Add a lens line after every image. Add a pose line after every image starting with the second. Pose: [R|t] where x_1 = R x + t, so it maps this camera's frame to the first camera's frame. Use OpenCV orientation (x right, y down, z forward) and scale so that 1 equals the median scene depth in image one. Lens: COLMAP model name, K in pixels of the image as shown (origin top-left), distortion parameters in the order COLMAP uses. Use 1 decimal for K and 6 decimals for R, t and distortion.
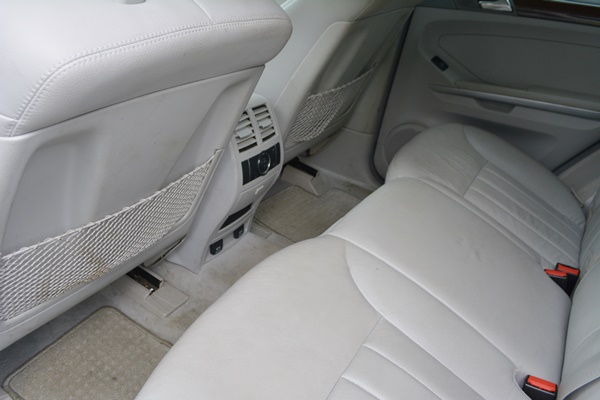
lens RADIAL K [[517.8, 0, 300.0], [0, 517.8, 200.0], [0, 0, 1]] dist [-0.073562, 0.008531]
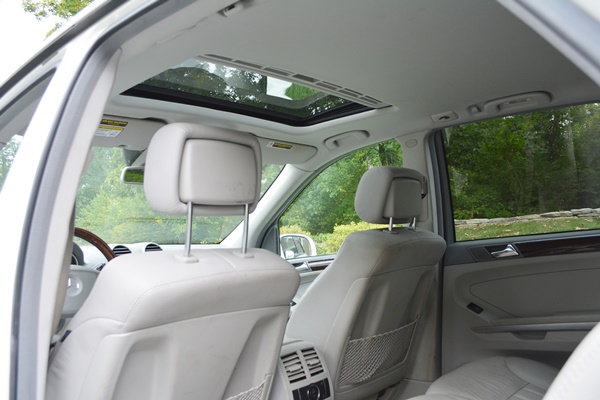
lens RADIAL K [[517.8, 0, 300.0], [0, 517.8, 200.0], [0, 0, 1]] dist [-0.073562, 0.008531]
pose [[0.969439, -0.170120, -0.176768, 0.192014], [0.046905, 0.835758, -0.547090, 0.207871], [0.240806, 0.522080, 0.818196, -0.250671]]
